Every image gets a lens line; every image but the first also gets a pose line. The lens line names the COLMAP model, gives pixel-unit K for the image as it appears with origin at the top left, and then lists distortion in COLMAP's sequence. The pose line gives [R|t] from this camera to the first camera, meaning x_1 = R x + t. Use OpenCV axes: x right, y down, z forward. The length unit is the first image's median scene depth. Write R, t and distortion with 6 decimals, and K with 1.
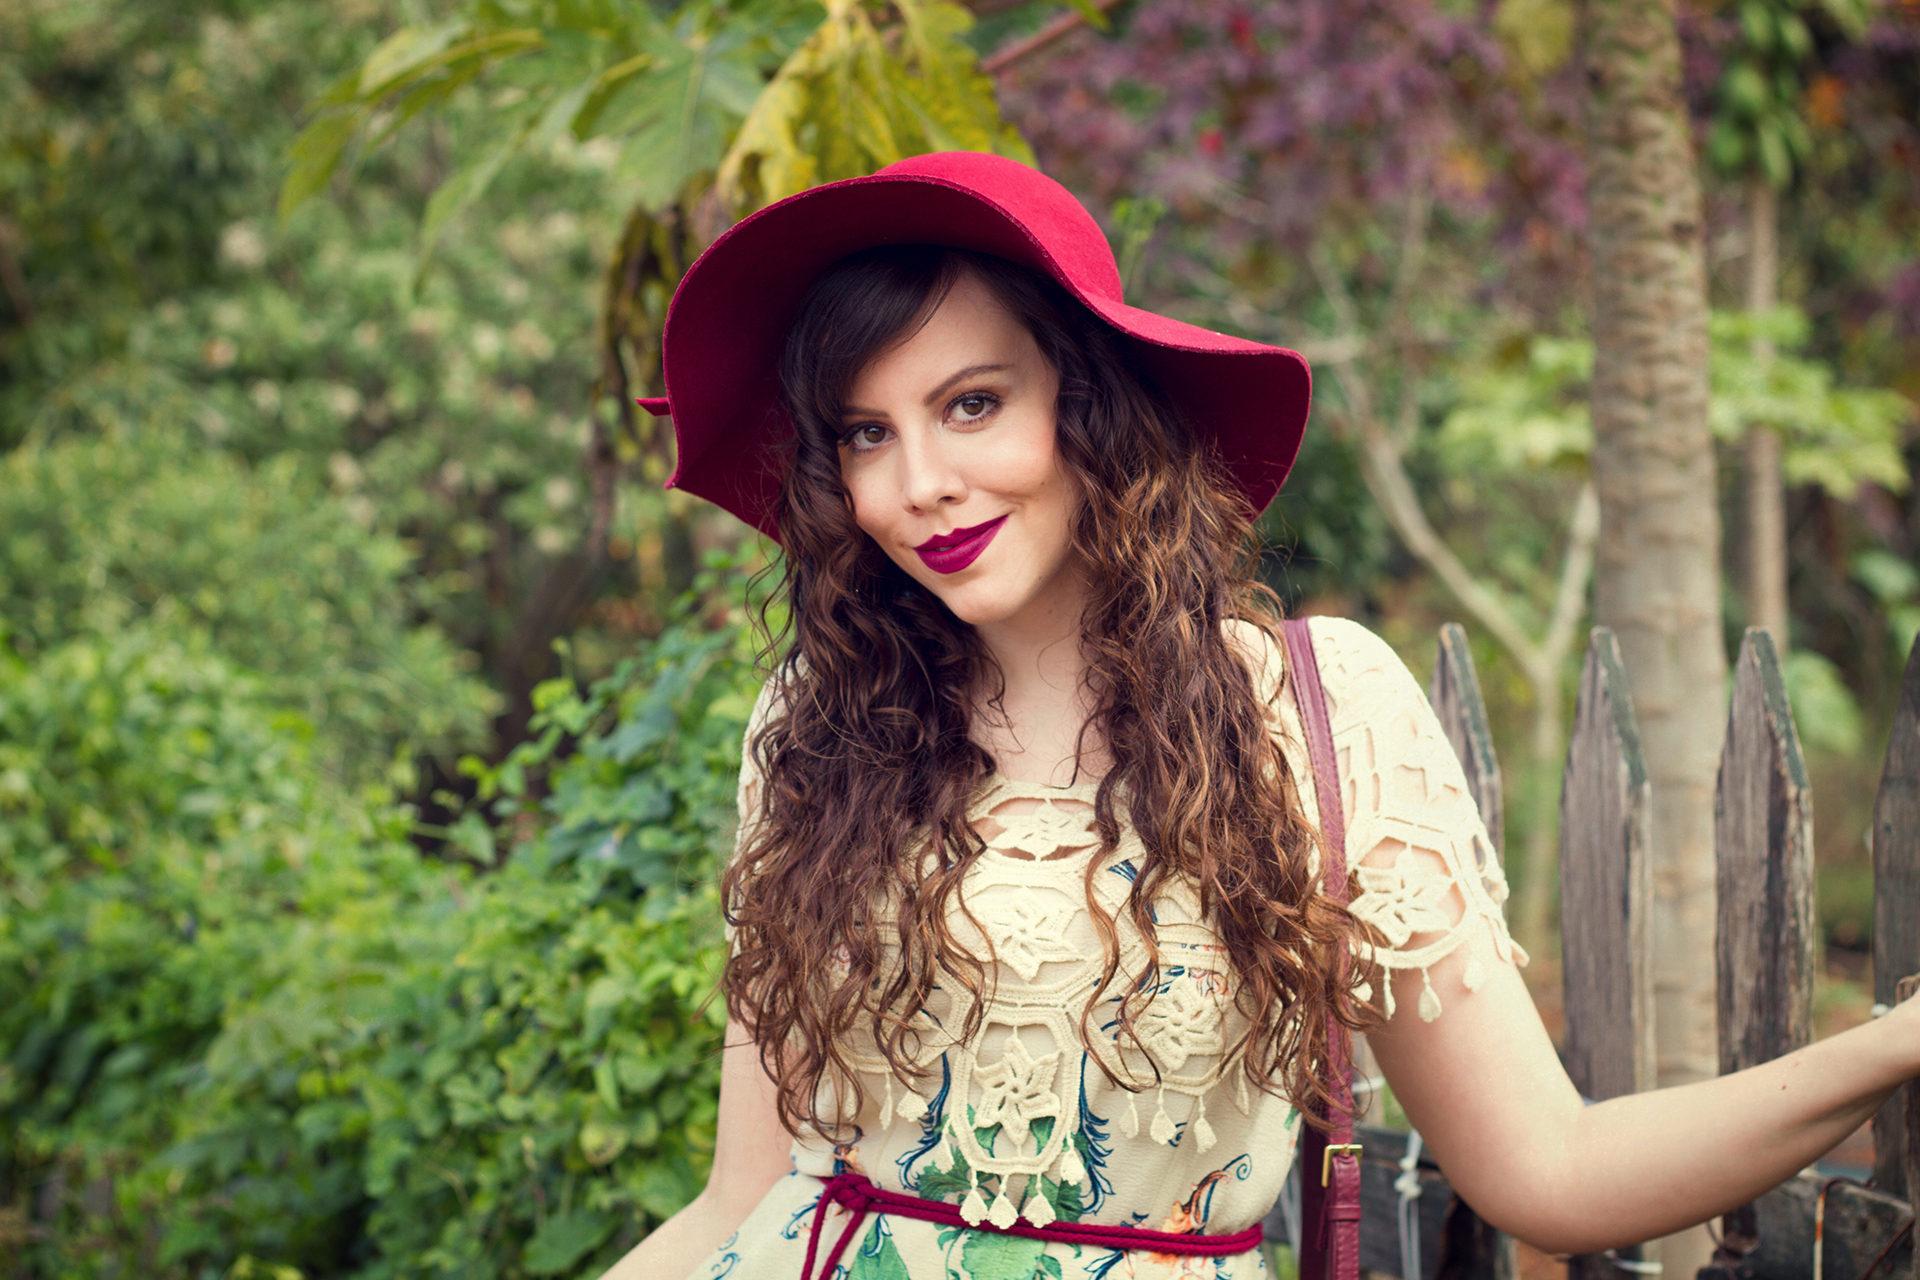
lens RADIAL K [[4526.9, 0, 959.0], [0, 4526.9, 634.7], [0, 0, 1]] dist [-0.172910, 0.000000]
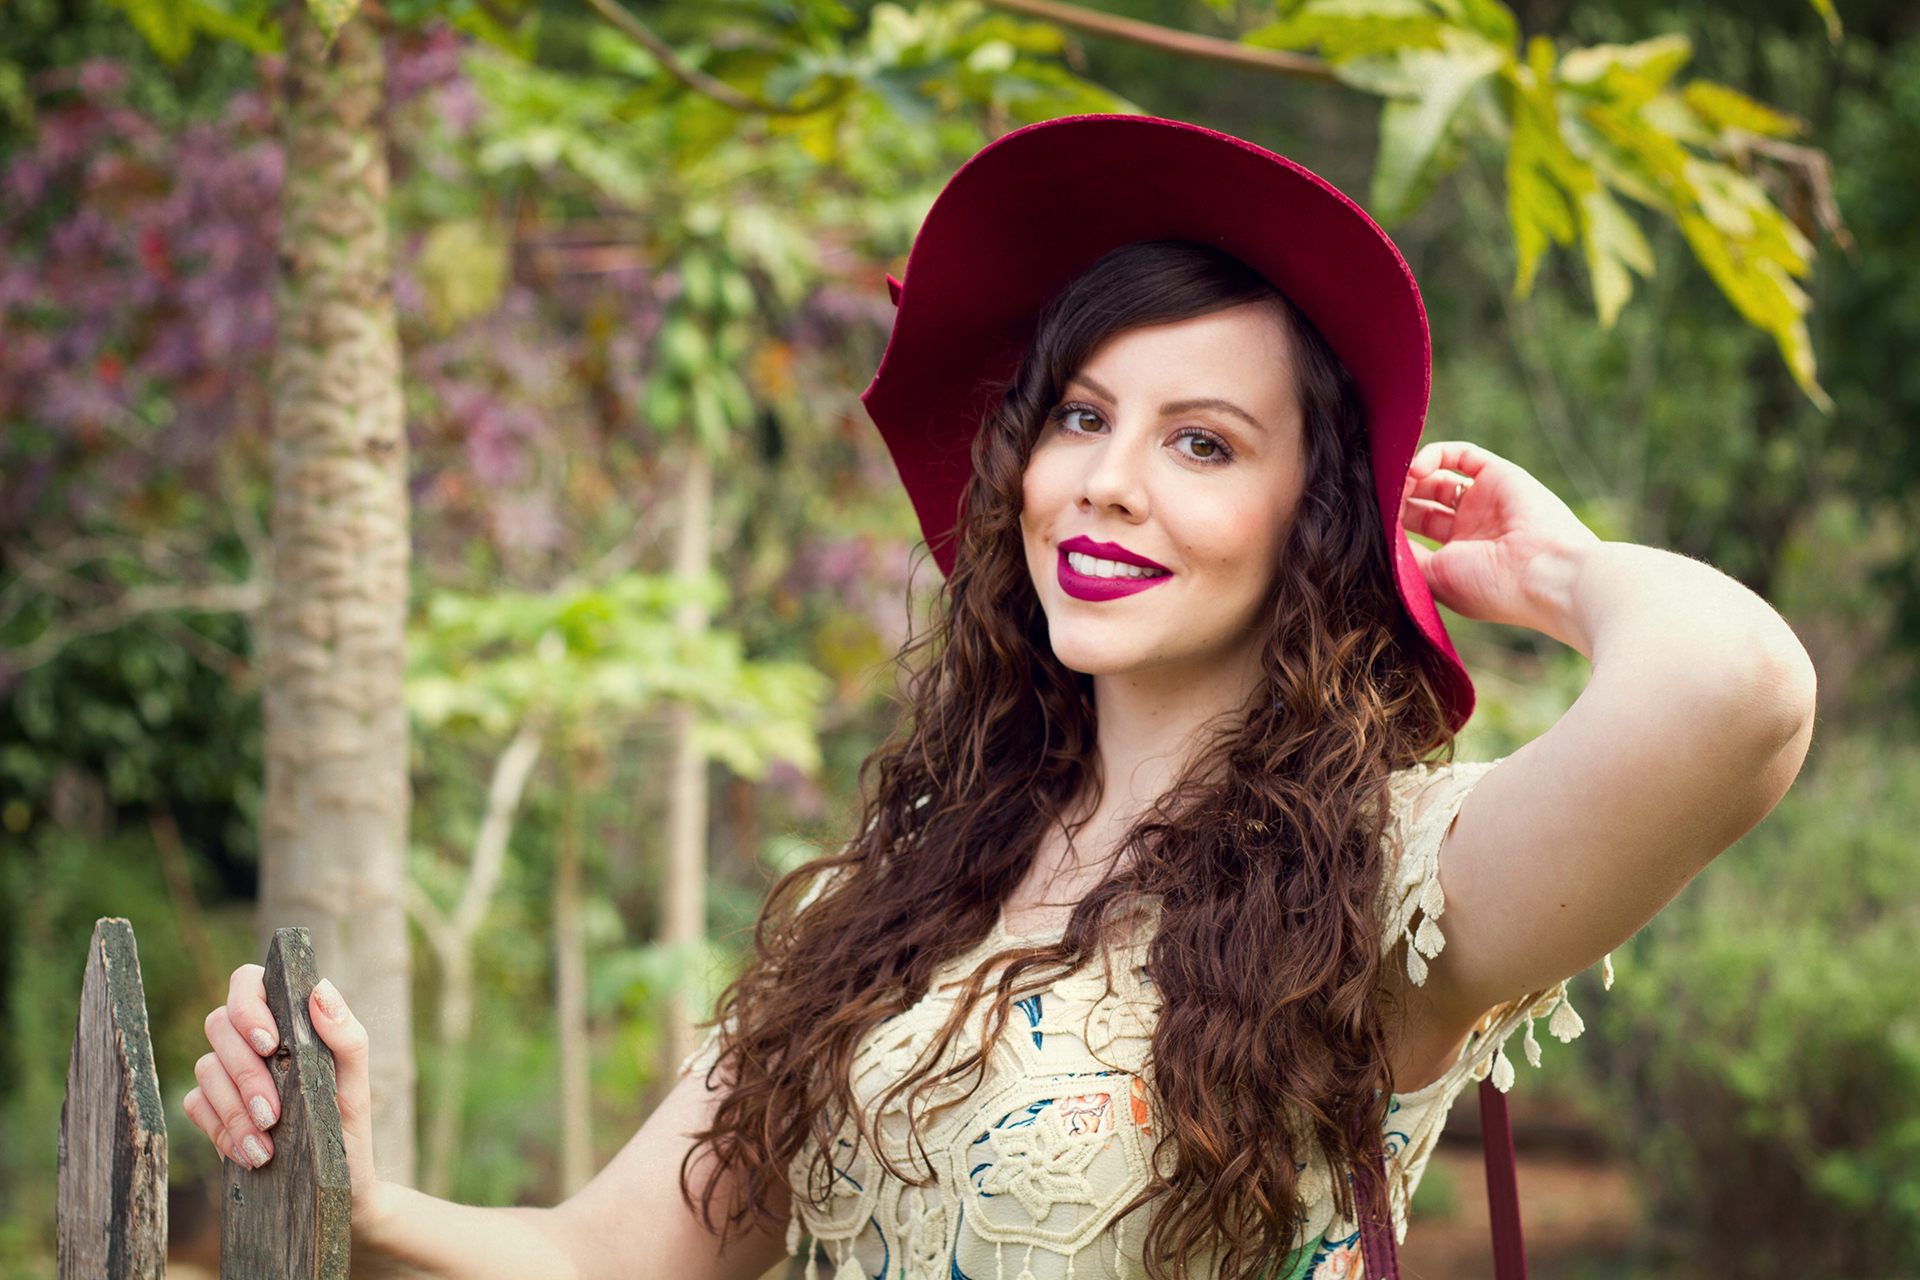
lens RADIAL K [[4526.9, 0, 961.0], [0, 4526.9, 644.6], [0, 0, 1]] dist [-0.172910, 0.000000]
pose [[0.976150, 0.050231, 0.211208, 0.088920], [-0.038119, 0.997407, -0.061035, -0.003715], [-0.213727, 0.051528, 0.975534, 0.134858]]
